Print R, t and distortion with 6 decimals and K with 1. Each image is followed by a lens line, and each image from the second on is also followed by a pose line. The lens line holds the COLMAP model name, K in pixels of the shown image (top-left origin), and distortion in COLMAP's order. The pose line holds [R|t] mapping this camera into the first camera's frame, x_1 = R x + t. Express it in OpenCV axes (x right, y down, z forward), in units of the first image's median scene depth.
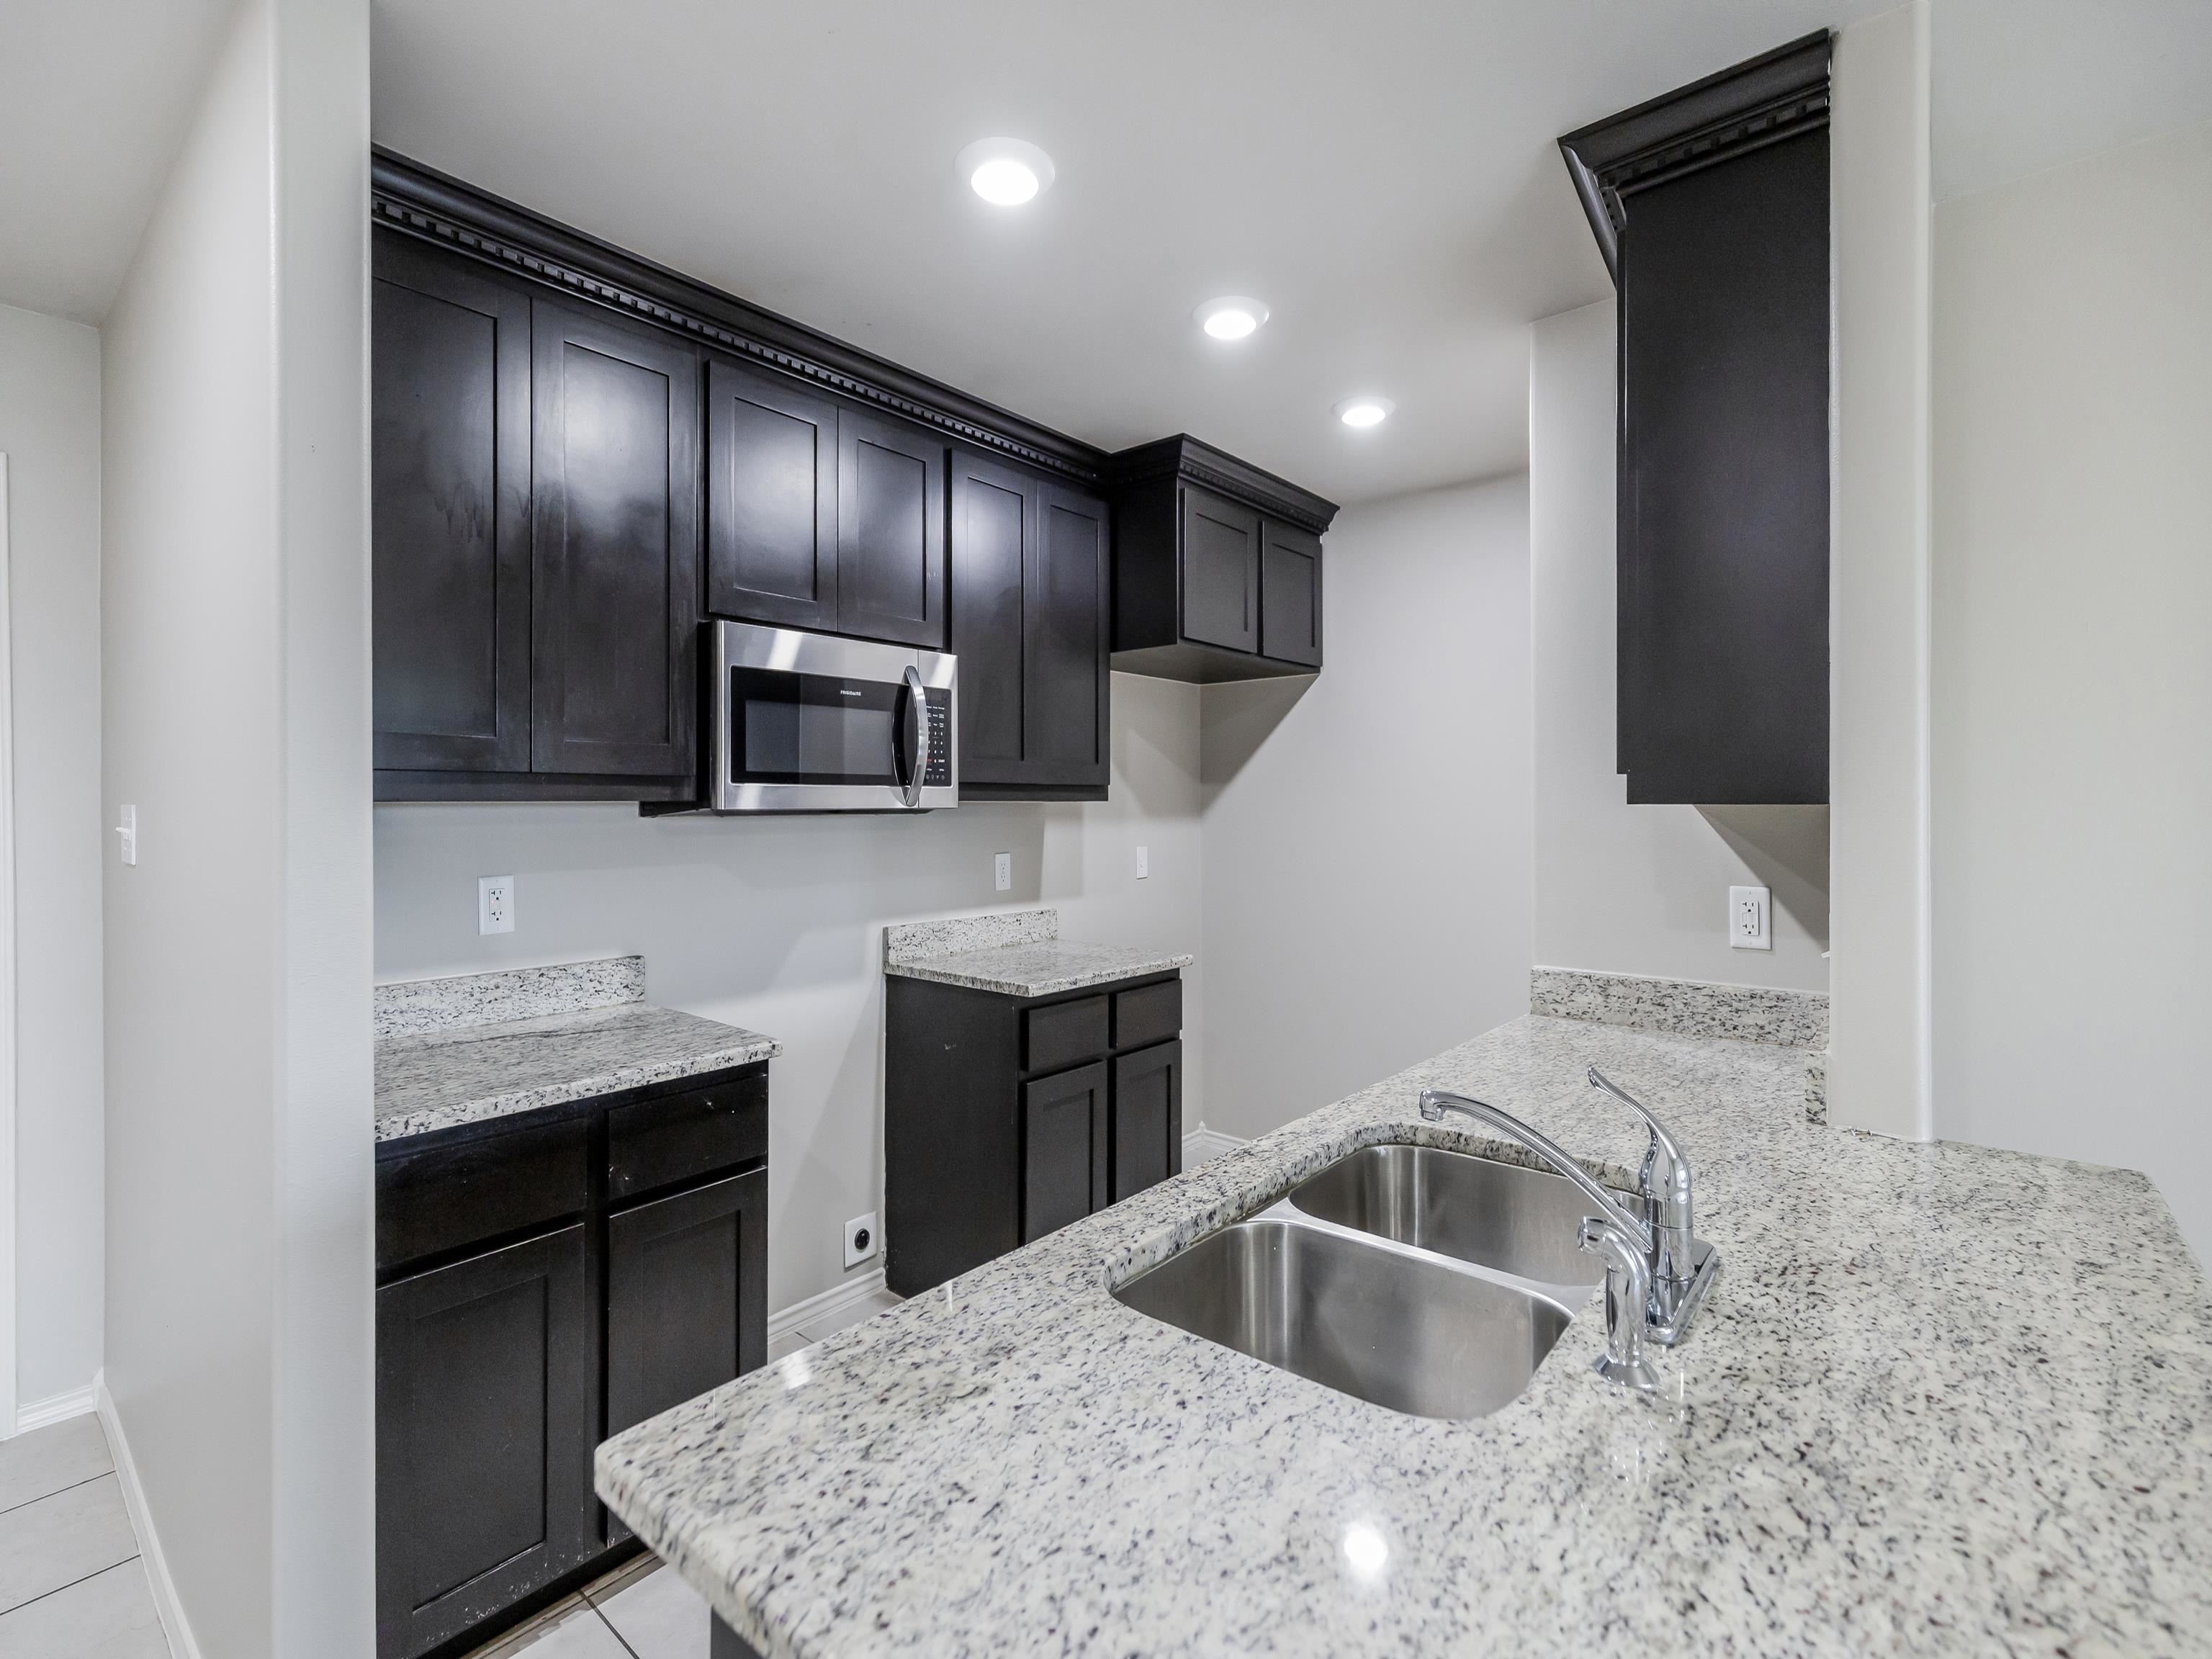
lens RADIAL K [[981.3, 0, 1059.6], [0, 981.3, 799.7], [0, 0, 1]] dist [0.002652, -0.000105]
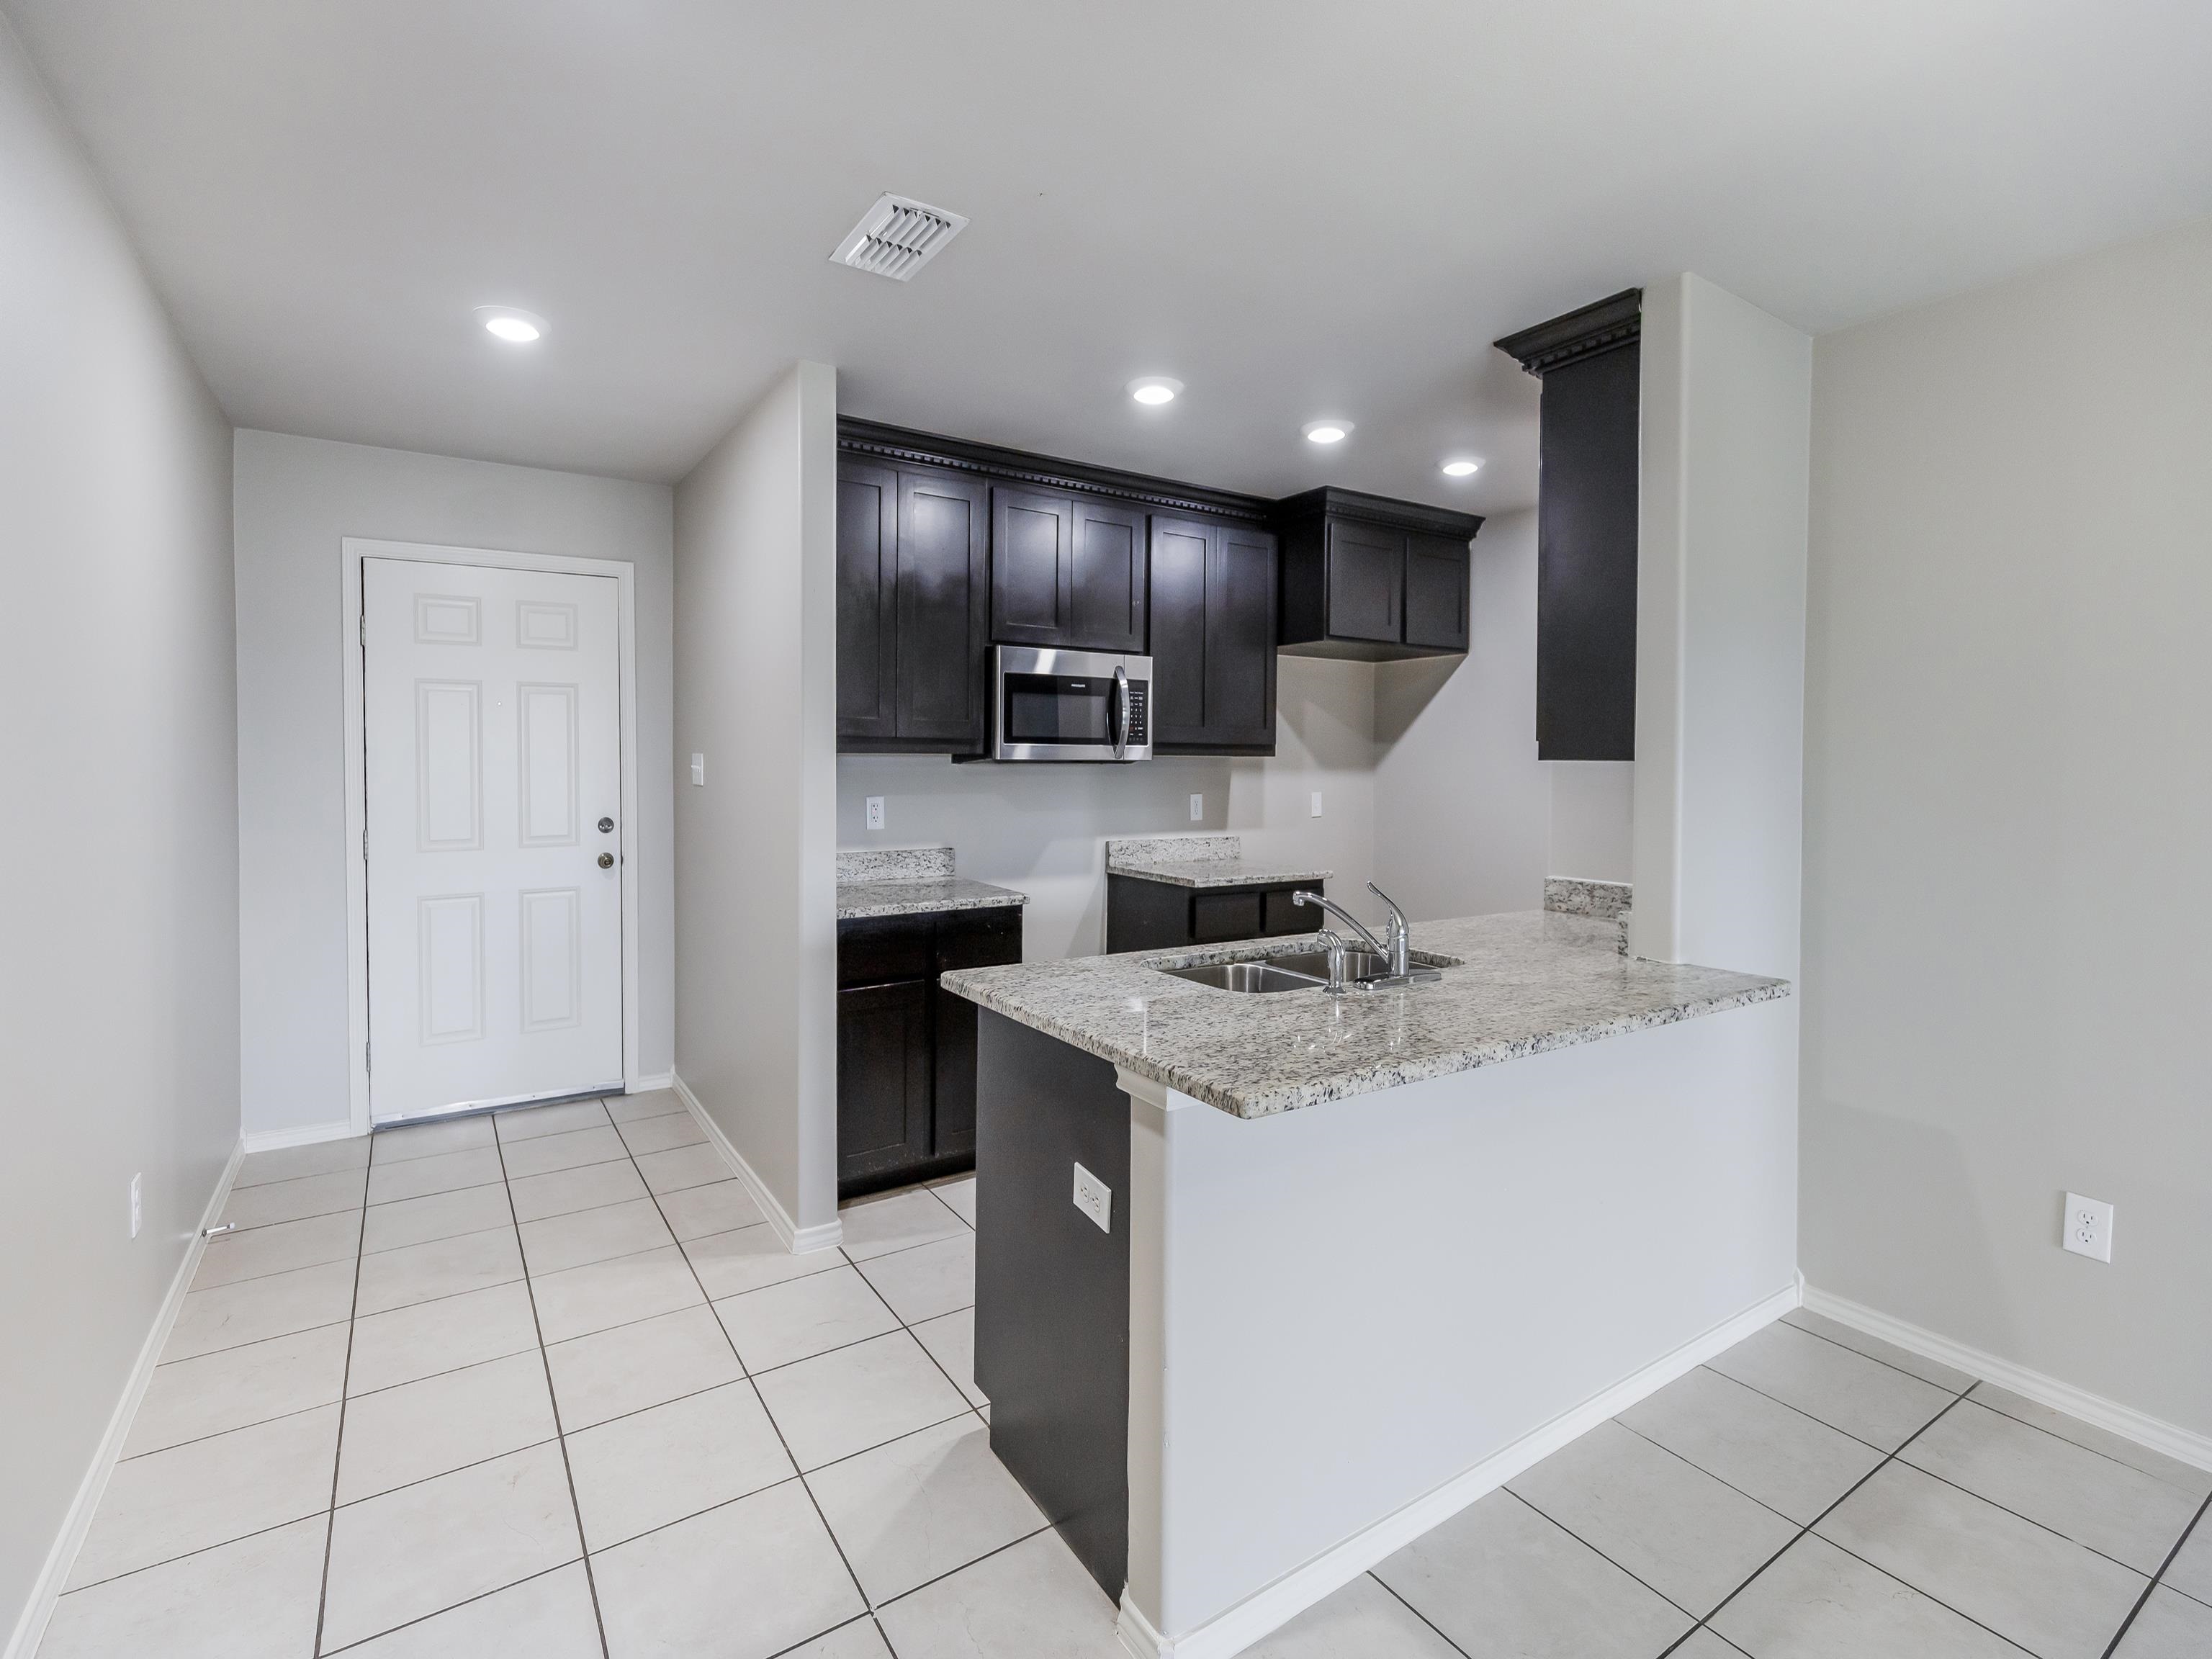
lens RADIAL K [[966.3, 0, 1106.4], [0, 966.3, 763.8], [0, 0, 1]] dist [-0.002679, -0.000350]
pose [[0.971255, 0.009441, -0.237856, 0.187037], [-0.007202, 0.999921, 0.010277, -0.000391], [0.237934, -0.008268, 0.971246, -0.457706]]
